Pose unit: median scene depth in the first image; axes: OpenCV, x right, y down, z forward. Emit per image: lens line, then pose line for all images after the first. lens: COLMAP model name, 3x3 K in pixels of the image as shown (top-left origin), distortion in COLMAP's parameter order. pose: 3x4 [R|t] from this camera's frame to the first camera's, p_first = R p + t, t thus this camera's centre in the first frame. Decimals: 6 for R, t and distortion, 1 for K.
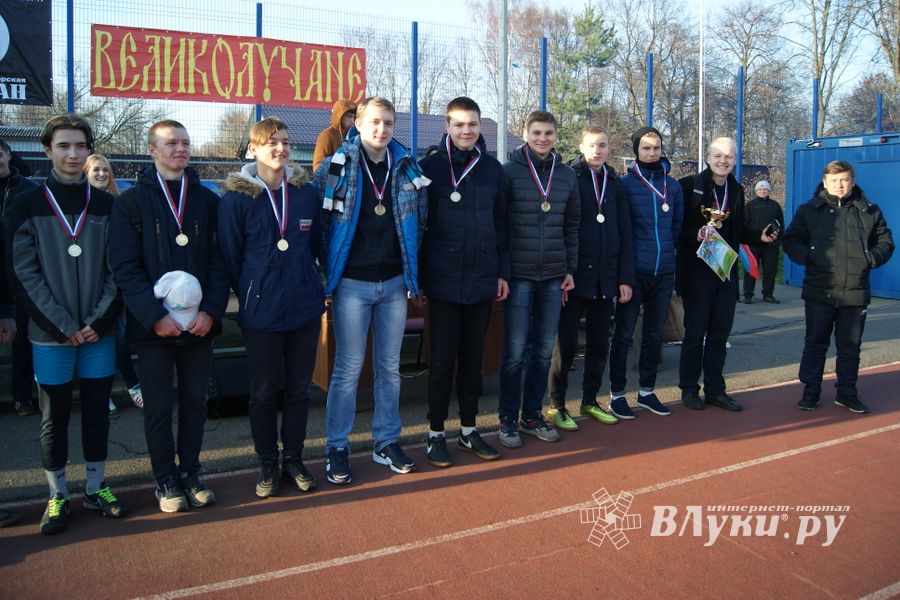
lens RADIAL K [[700.8, 0, 446.2], [0, 700.8, 243.0], [0, 0, 1]] dist [-0.086584, 0.019381]
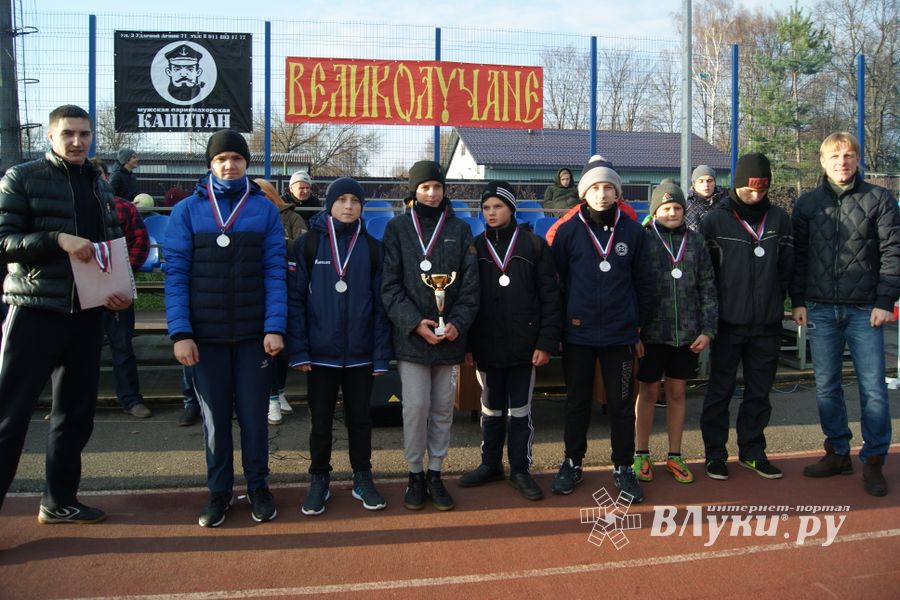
lens RADIAL K [[700.8, 0, 446.2], [0, 700.8, 243.0], [0, 0, 1]] dist [-0.086584, 0.019381]
pose [[0.958247, 0.007589, -0.285841, 0.040552], [-0.015446, 0.999562, -0.025240, 0.000385], [0.285524, 0.028601, 0.957945, 0.014186]]
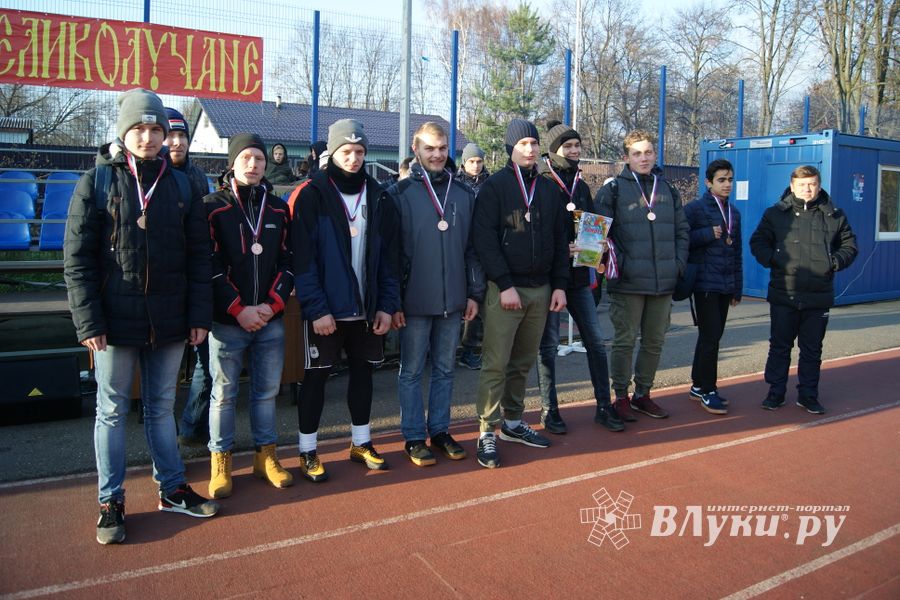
lens RADIAL K [[700.8, 0, 446.2], [0, 700.8, 243.0], [0, 0, 1]] dist [-0.086584, 0.019381]
pose [[0.998589, 0.013044, 0.051479, 0.097186], [-0.013173, 0.999911, 0.002166, -0.000630], [-0.051446, -0.002841, 0.998672, 0.033521]]
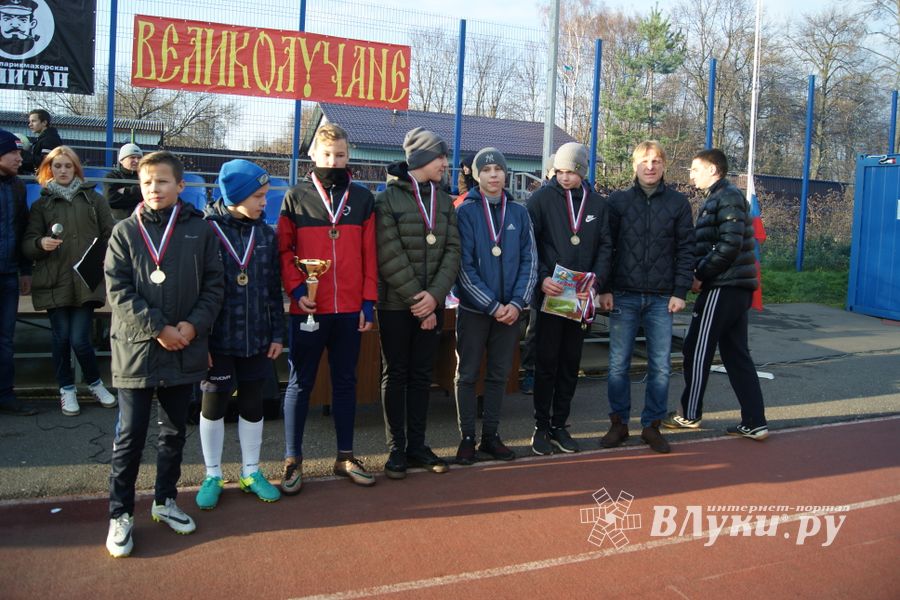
lens RADIAL K [[701.7, 0, 446.6], [0, 701.7, 244.6], [0, 0, 1]] dist [-0.083234, 0.013617]
pose [[0.994839, 0.045440, -0.090717, 0.037289], [-0.045708, 0.998954, -0.000884, -0.003484], [0.090582, 0.005026, 0.995876, 0.036971]]
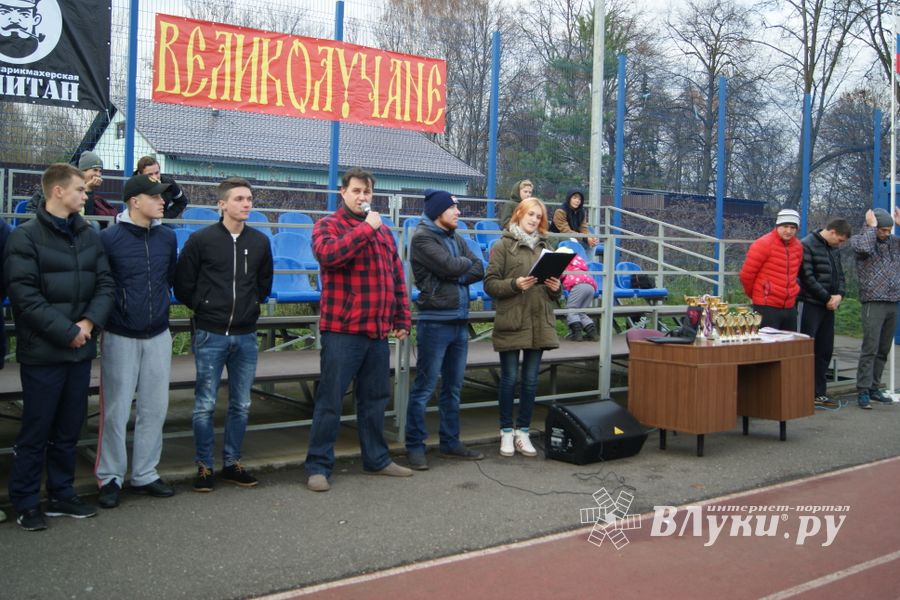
lens RADIAL K [[948.0, 0, 448.6], [0, 948.0, 245.8], [0, 0, 1]] dist [-0.028246, -0.001980]
pose [[0.983230, 0.020609, 0.181200, -0.340293], [-0.011973, 0.998745, -0.048628, 0.005848], [-0.181975, 0.045643, 0.982243, -0.144312]]
